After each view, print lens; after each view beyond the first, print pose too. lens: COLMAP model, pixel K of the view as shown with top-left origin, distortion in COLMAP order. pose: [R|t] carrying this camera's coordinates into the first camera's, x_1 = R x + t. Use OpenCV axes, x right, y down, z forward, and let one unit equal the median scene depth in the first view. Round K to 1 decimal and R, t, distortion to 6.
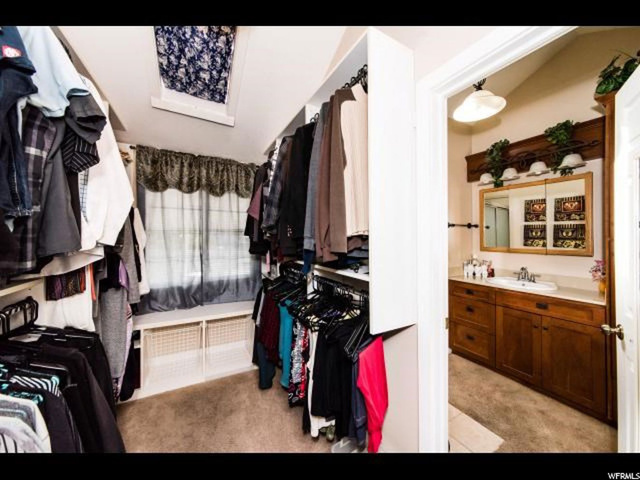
lens RADIAL K [[219.4, 0, 317.5], [0, 219.4, 235.5], [0, 0, 1]] dist [0.000562, 0.000256]
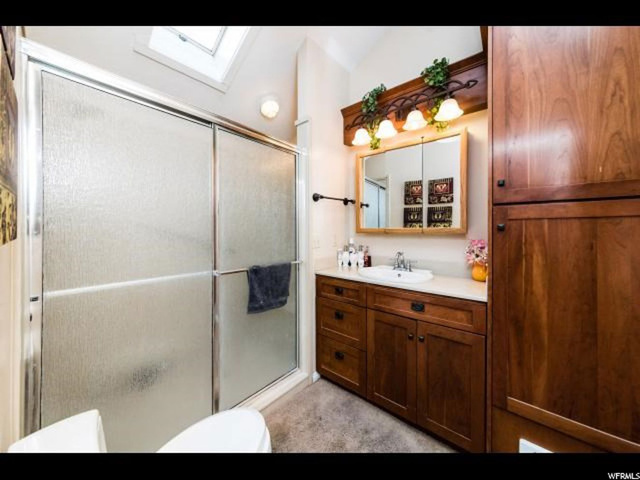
lens RADIAL K [[225.3, 0, 321.4], [0, 225.3, 230.3], [0, 0, 1]] dist [0.000506, -0.000036]
pose [[0.925775, -0.006077, 0.378026, 0.345884], [0.001509, 0.999922, 0.012378, 0.051597], [-0.378072, -0.010889, 0.925712, 0.334975]]
